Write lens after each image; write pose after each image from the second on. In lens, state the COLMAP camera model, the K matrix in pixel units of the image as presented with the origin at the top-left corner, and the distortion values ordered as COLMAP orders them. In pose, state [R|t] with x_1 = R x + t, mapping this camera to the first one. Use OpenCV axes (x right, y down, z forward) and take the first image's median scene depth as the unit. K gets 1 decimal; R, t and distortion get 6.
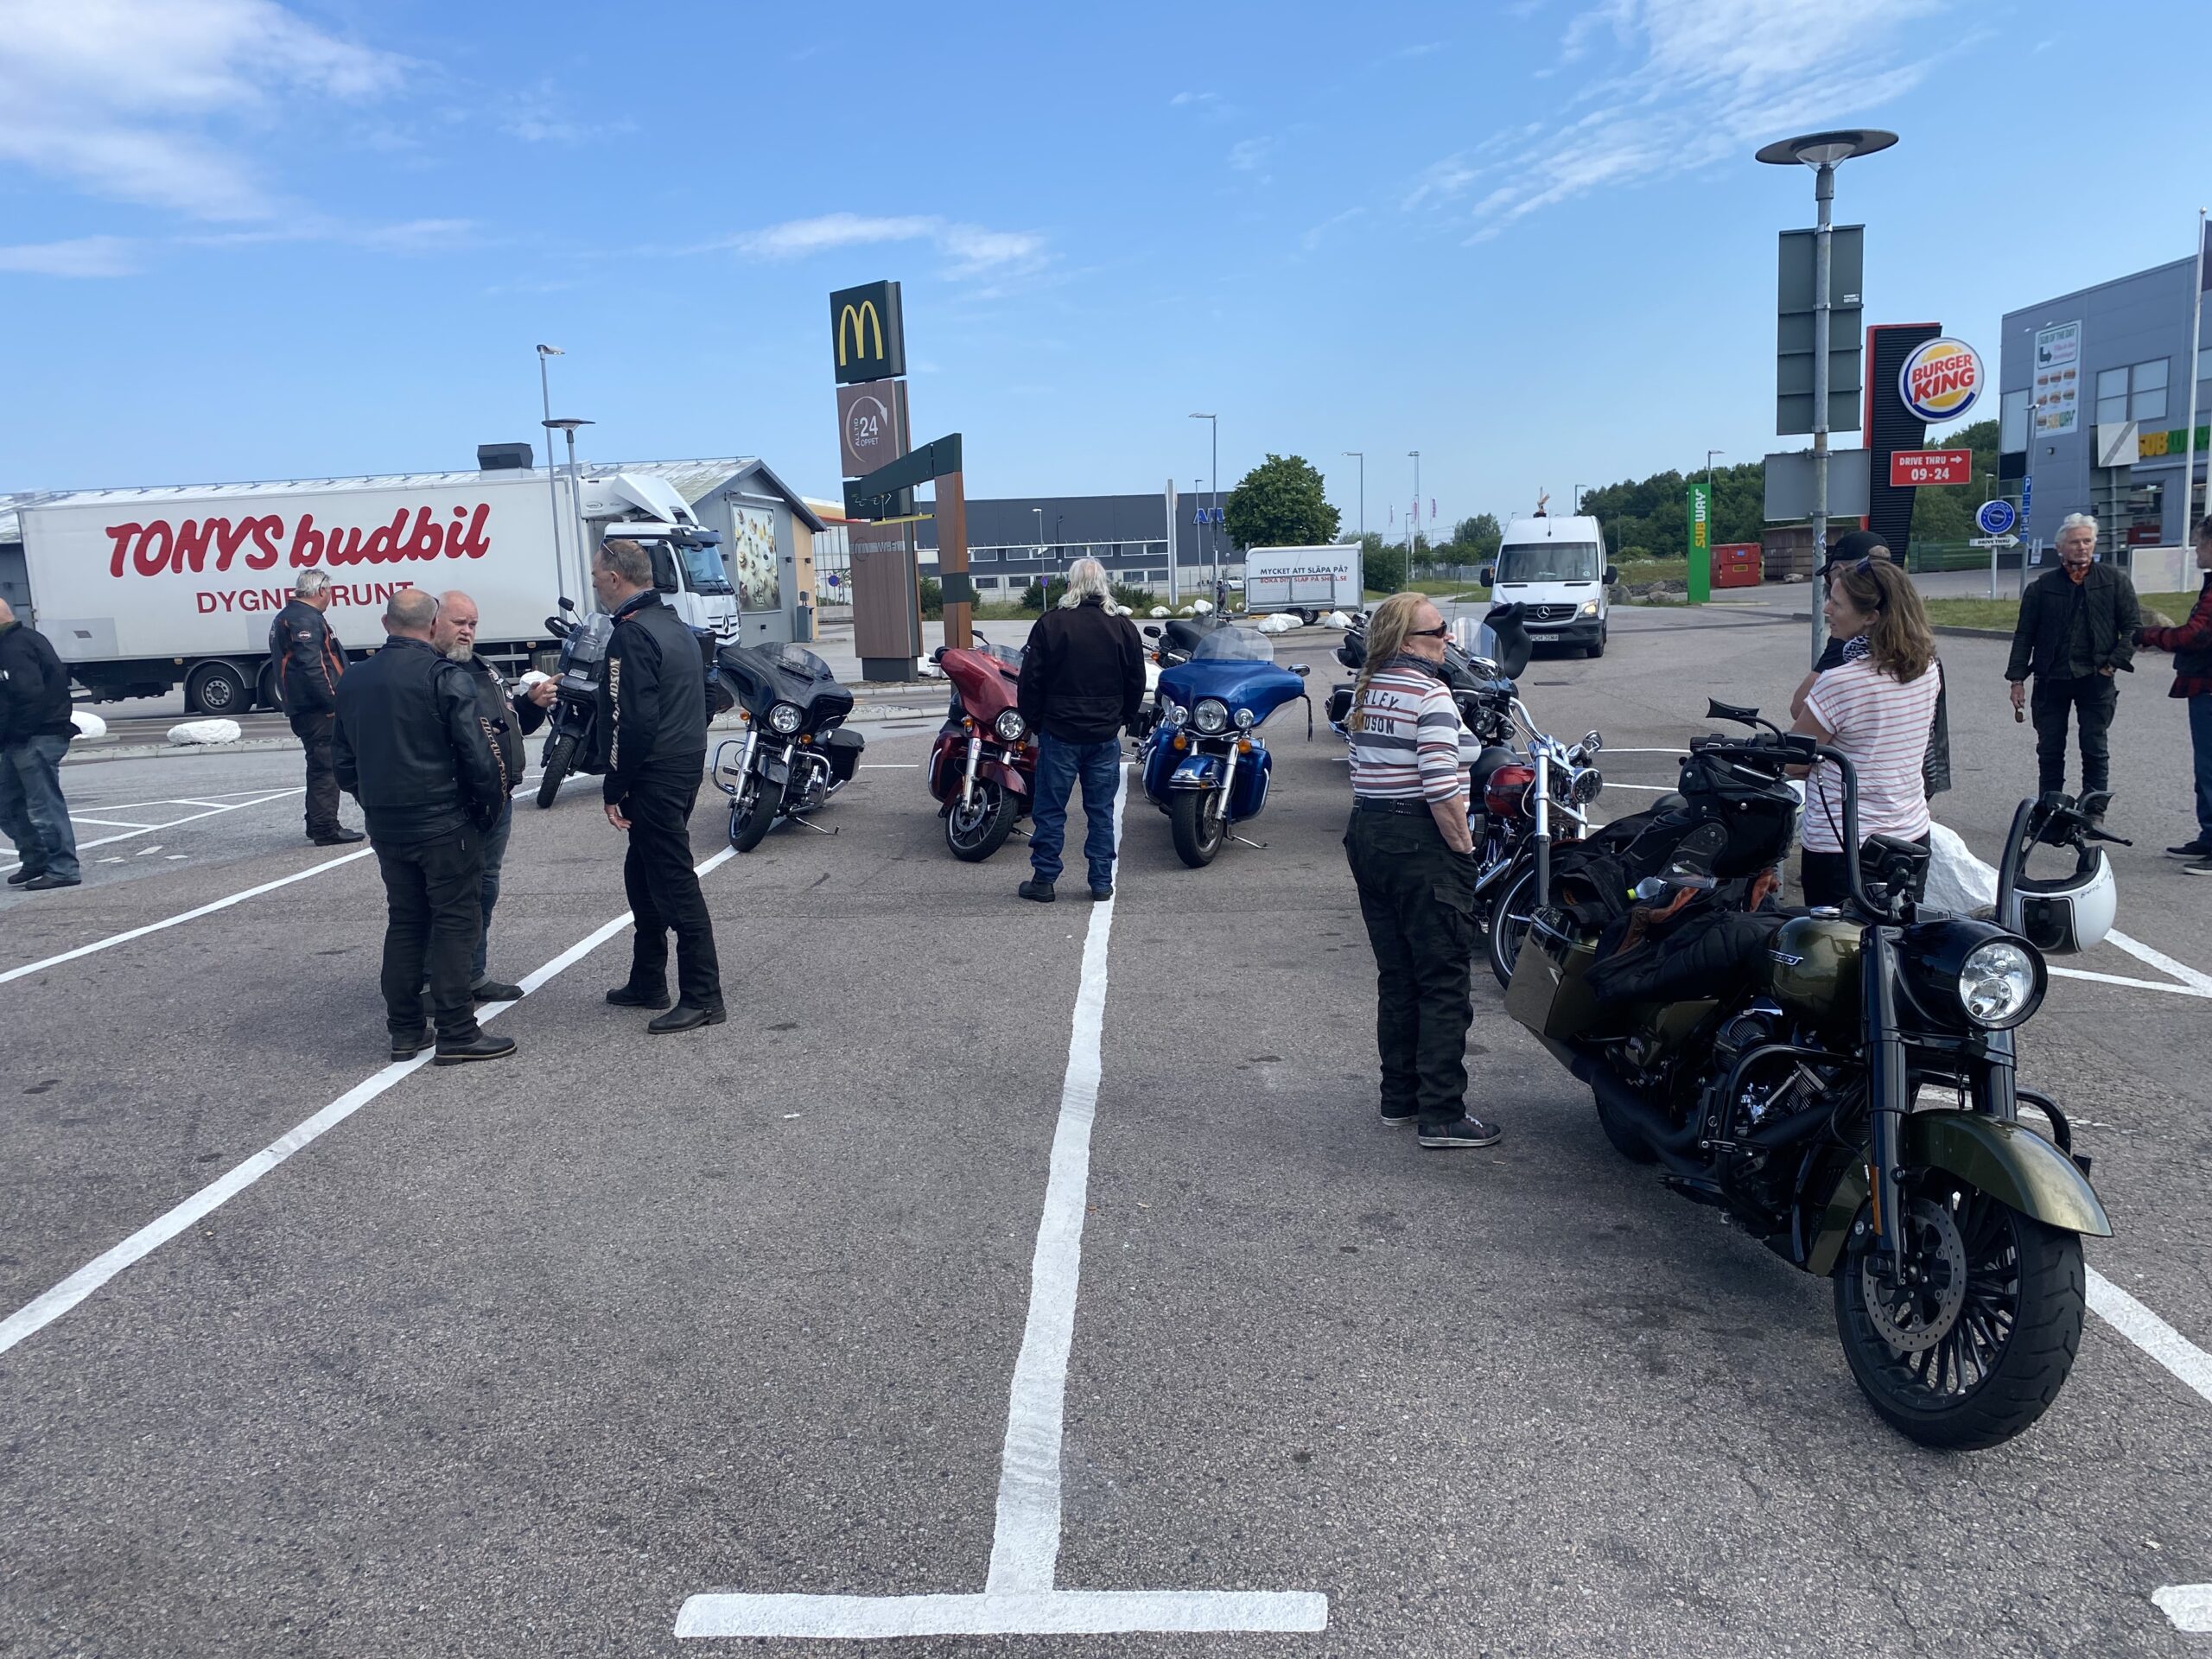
lens RADIAL K [[1676.4, 0, 1108.8], [0, 1676.4, 821.5], [0, 0, 1]] dist [0.034356, -0.033899]
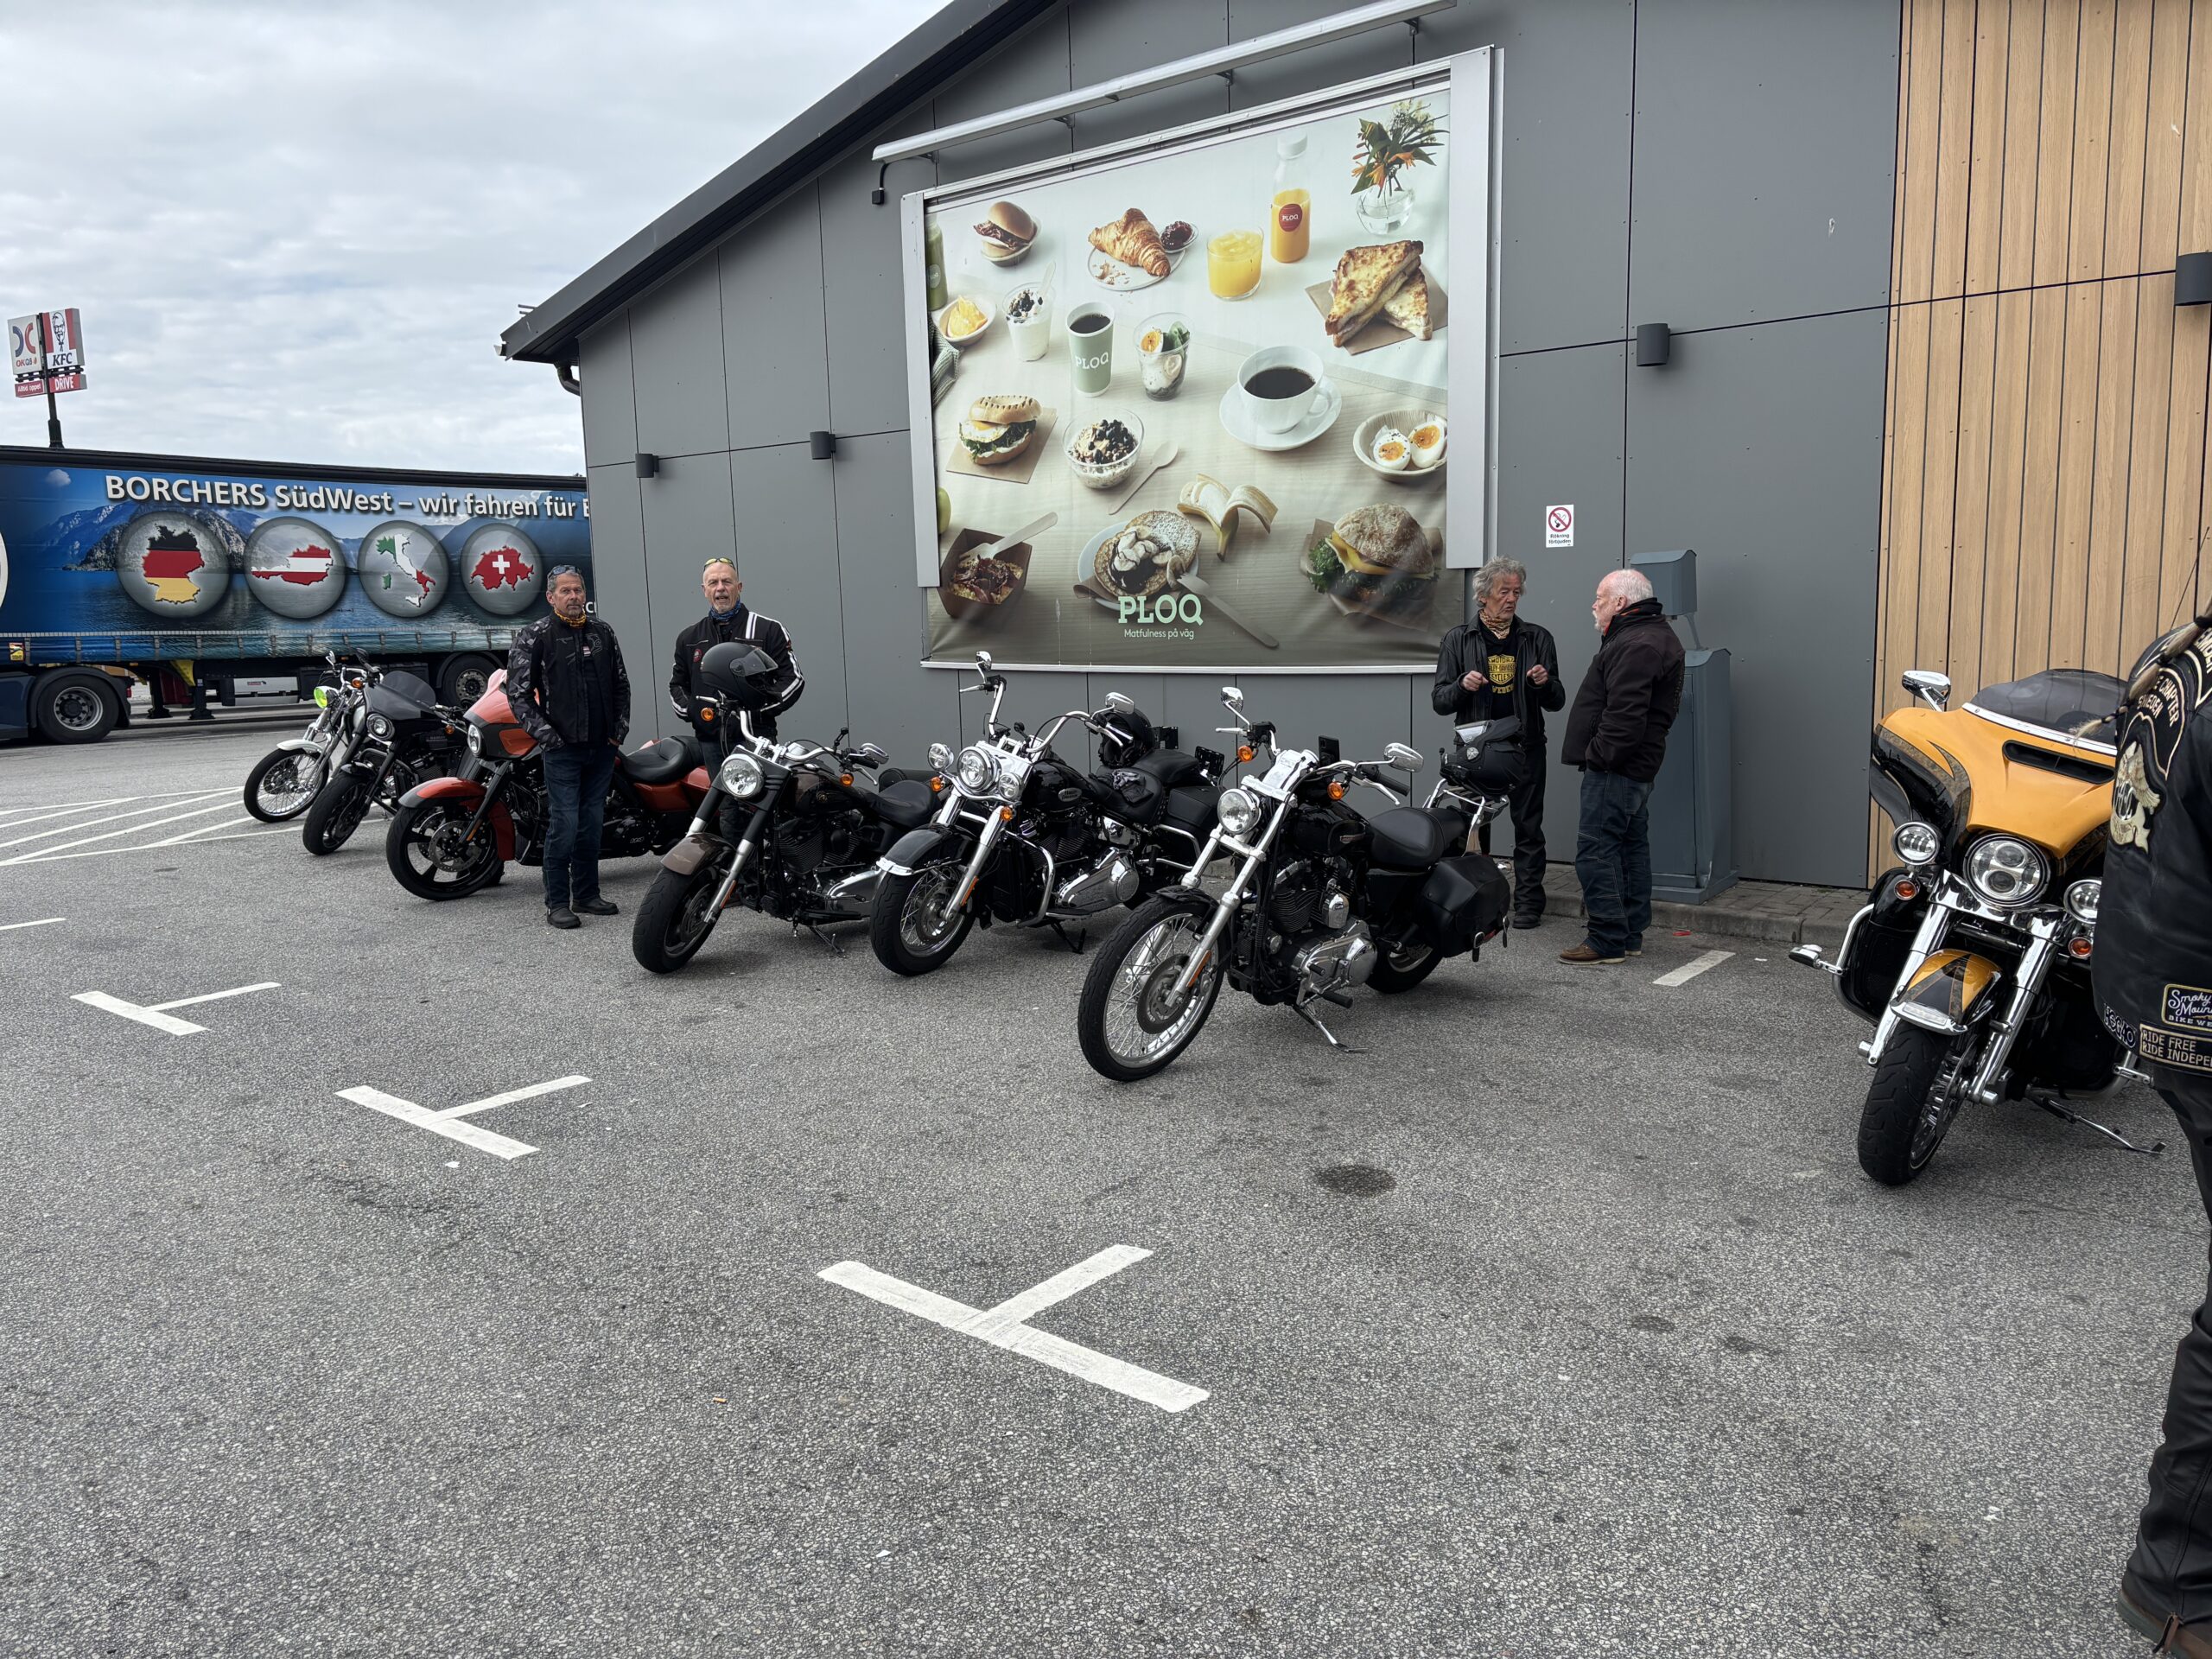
lens RADIAL K [[1655.1, 0, 1051.2], [0, 1655.1, 838.1], [0, 0, 1]] dist [0.059425, -0.060999]
pose [[-0.557192, 0.168912, -0.813023, -0.051818], [-0.069876, 0.966082, 0.248600, -0.282647], [0.827439, 0.195329, -0.526490, 2.016175]]
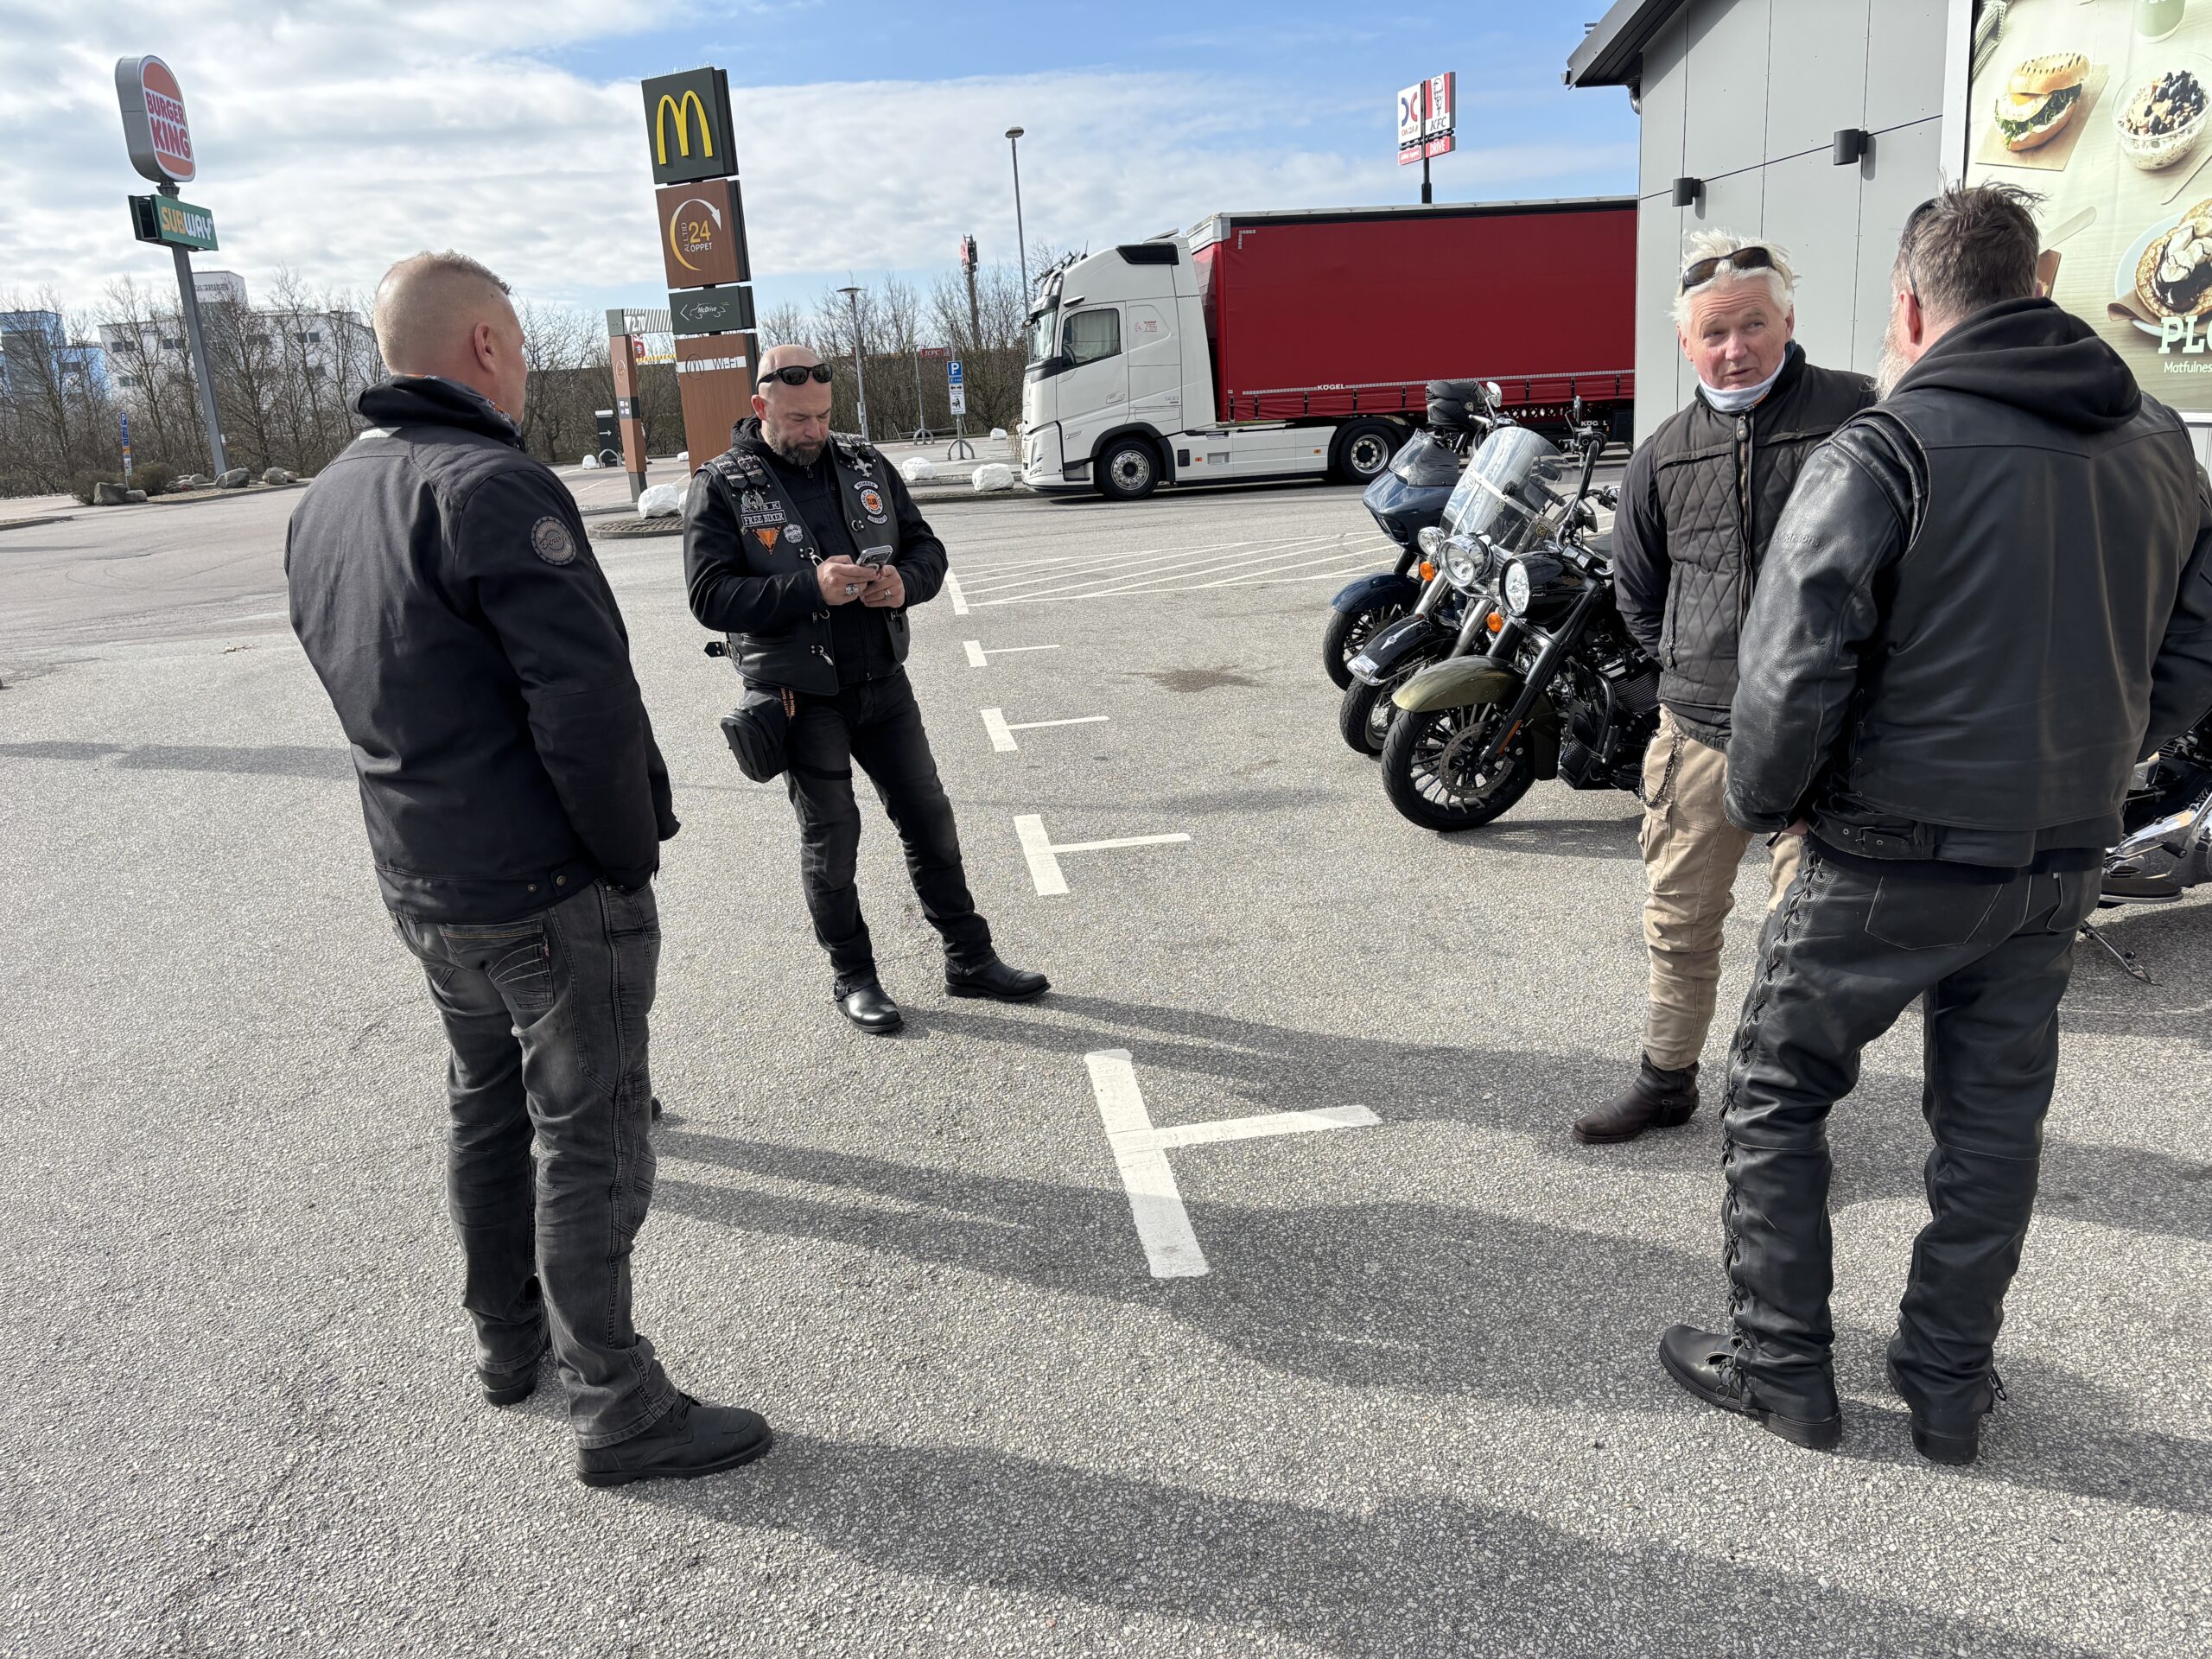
lens RADIAL K [[1655.1, 0, 1105.5], [0, 1655.1, 812.3], [0, 0, 1]] dist [0.059425, -0.060999]
pose [[-0.964467, 0.153288, -0.215189, -0.130806], [0.061451, 0.922296, 0.381567, -0.285347], [0.256957, 0.354785, -0.898944, 2.059935]]
